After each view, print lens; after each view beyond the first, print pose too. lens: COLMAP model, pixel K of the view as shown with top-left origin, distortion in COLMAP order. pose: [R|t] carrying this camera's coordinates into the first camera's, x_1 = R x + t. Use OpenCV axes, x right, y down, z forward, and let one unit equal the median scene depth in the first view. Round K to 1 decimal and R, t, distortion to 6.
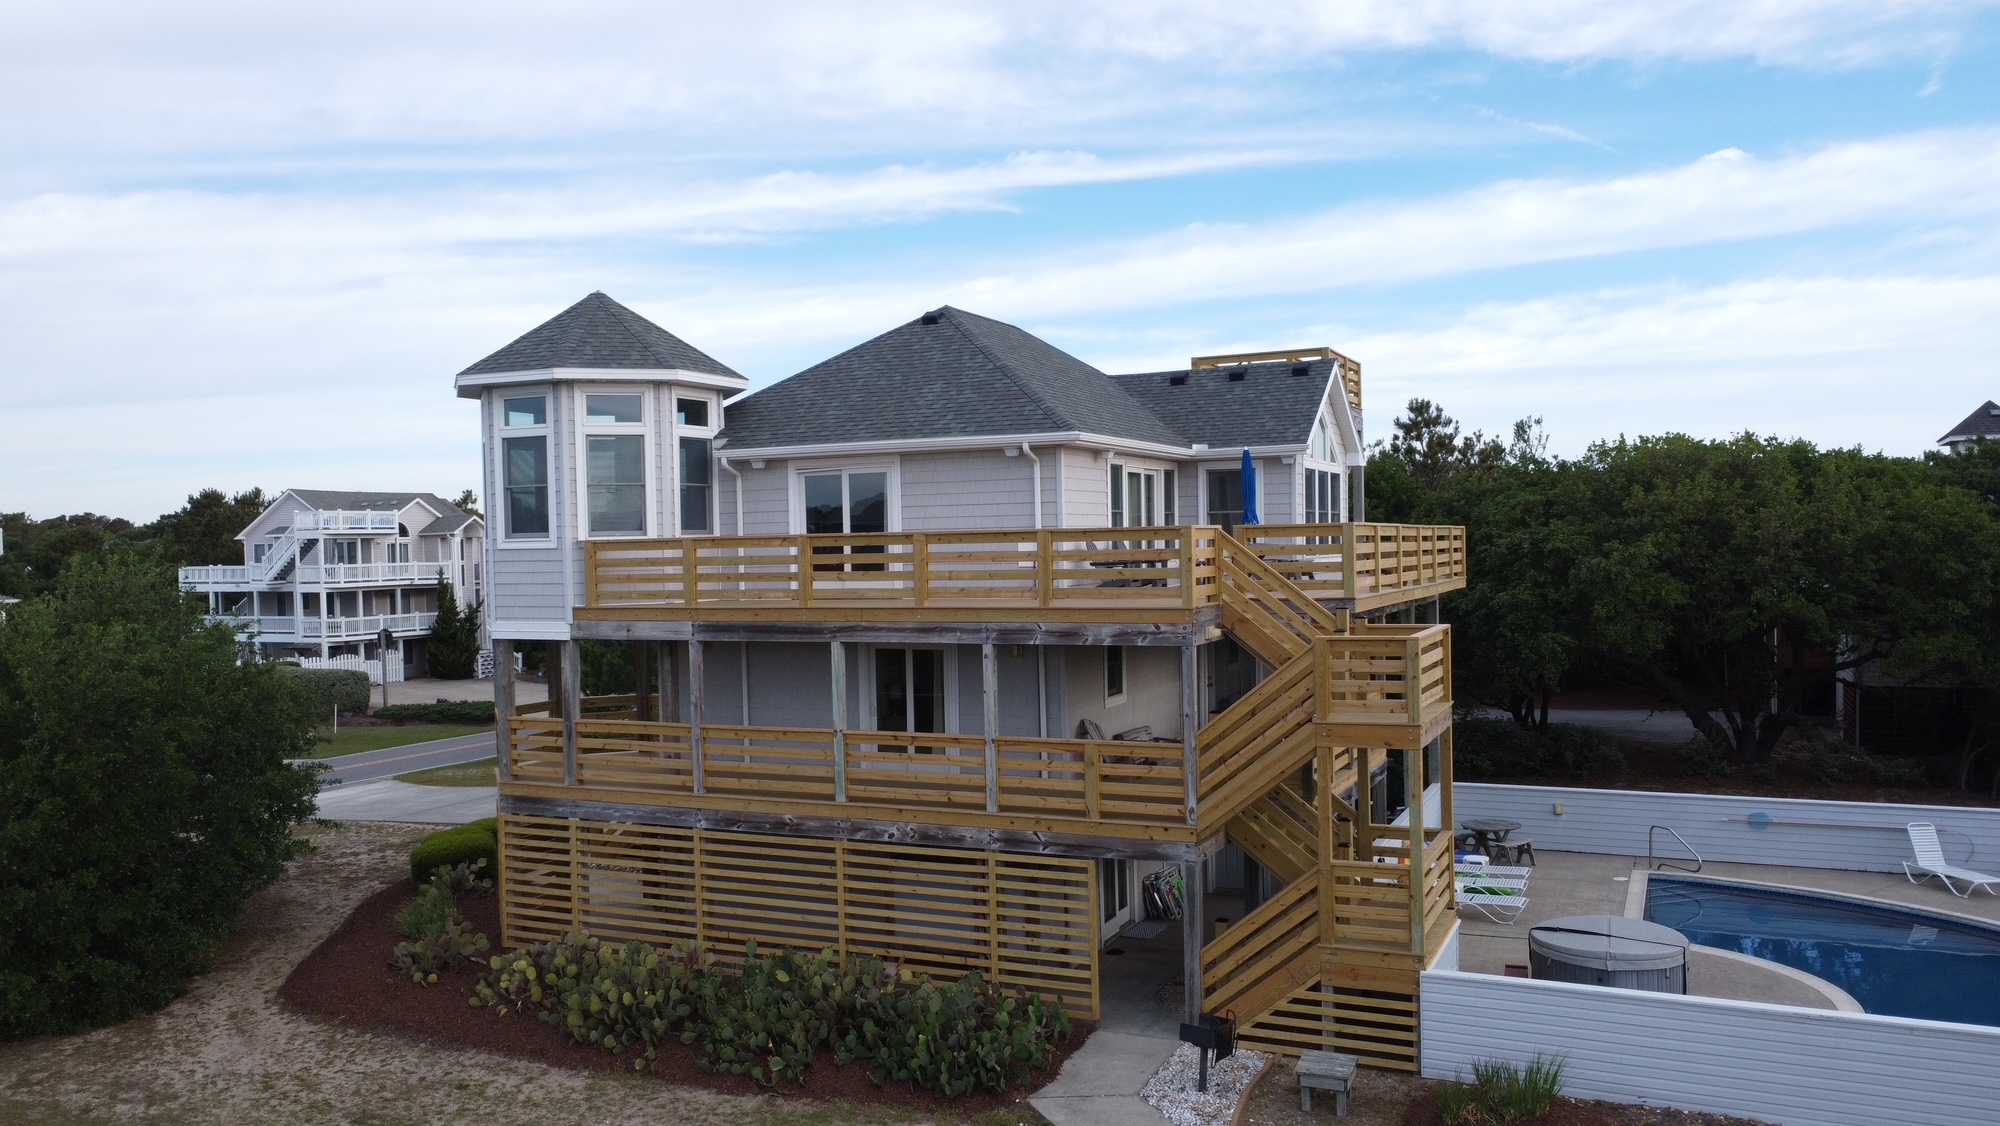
lens RADIAL K [[1487.3, 0, 1000.0], [0, 1487.3, 563.0], [0, 0, 1]] dist [-0.003348, 0.001098]
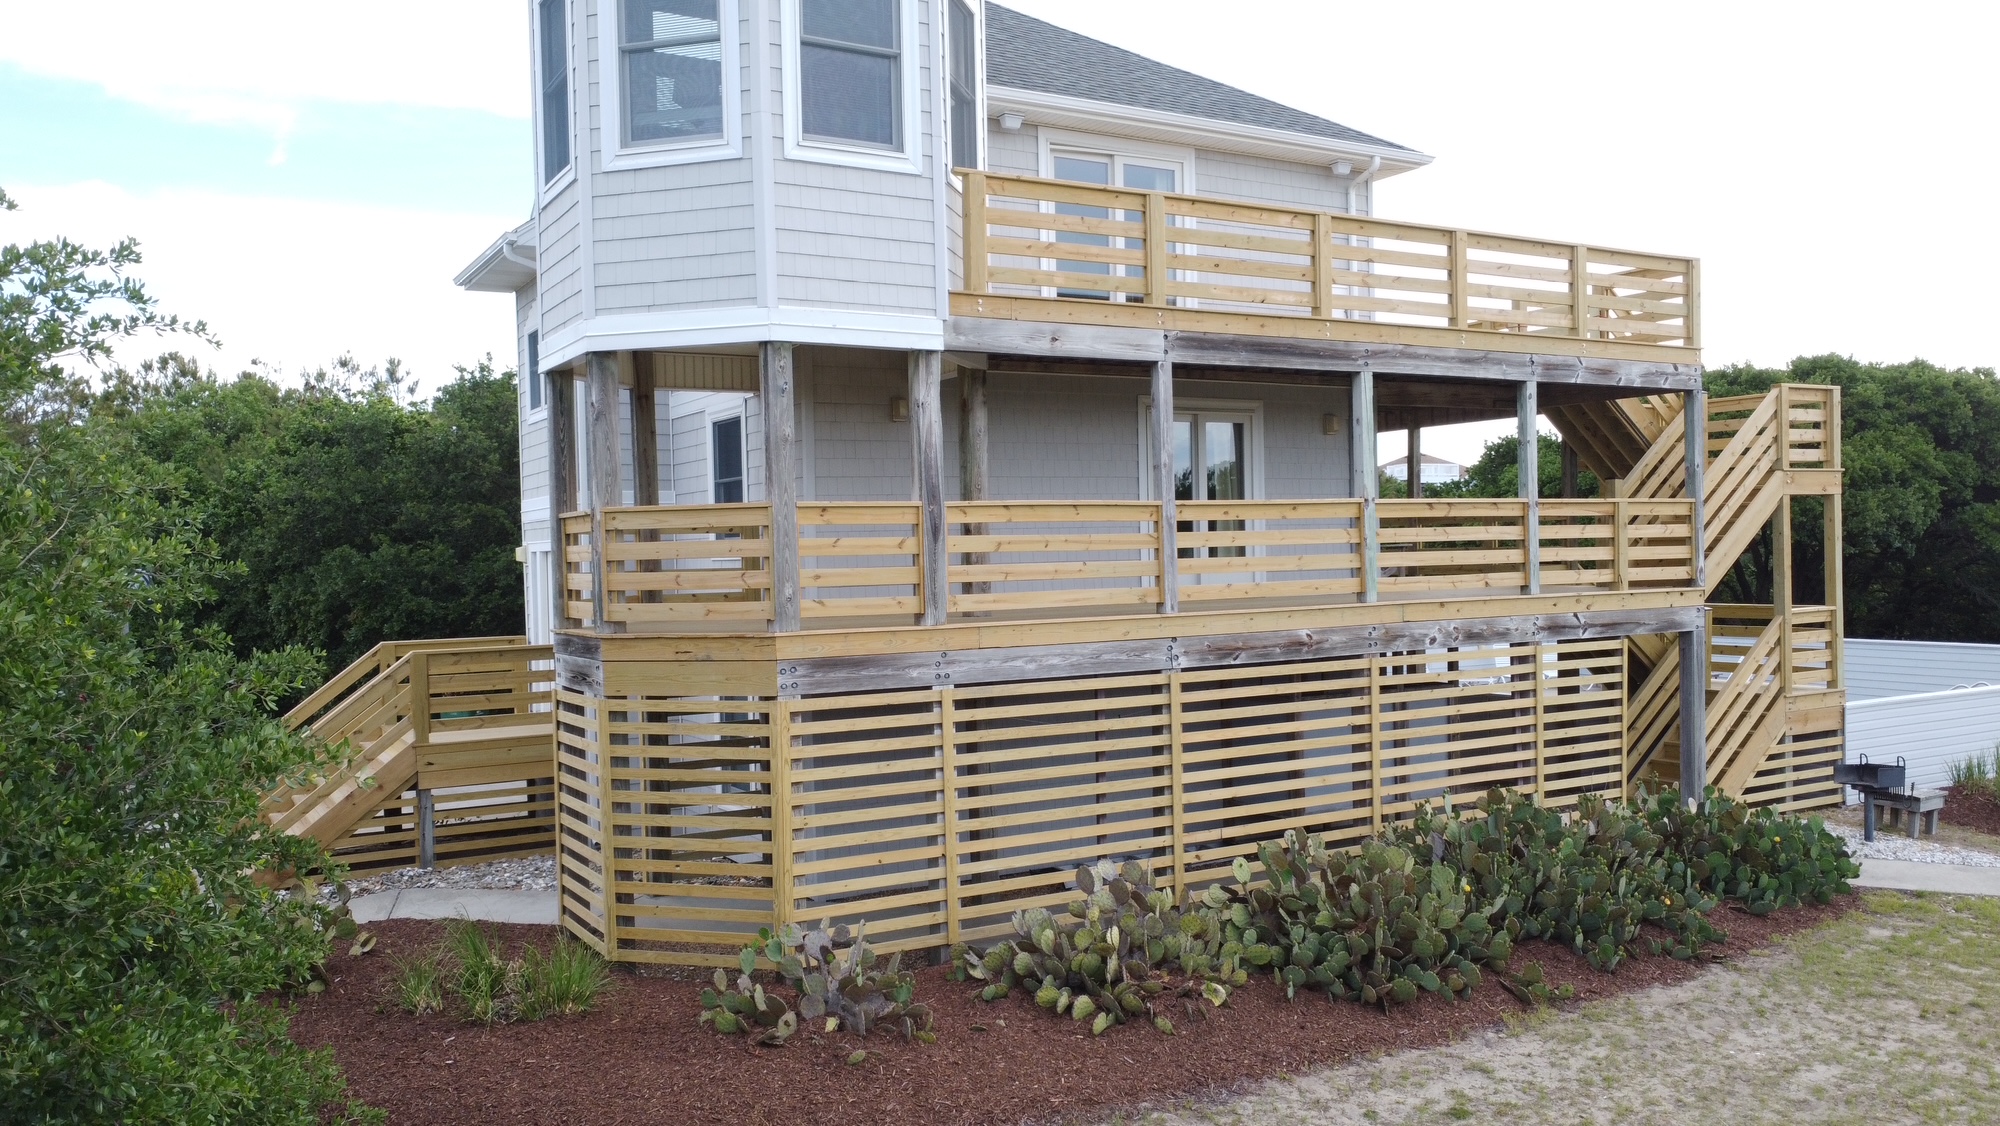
lens RADIAL K [[1487.3, 0, 1000.0], [0, 1487.3, 563.0], [0, 0, 1]] dist [-0.003348, 0.001098]
pose [[0.584849, -0.004620, 0.811129, -0.781726], [0.018944, 0.999789, -0.007964, 0.145884], [-0.810921, 0.020024, 0.584813, 0.738813]]
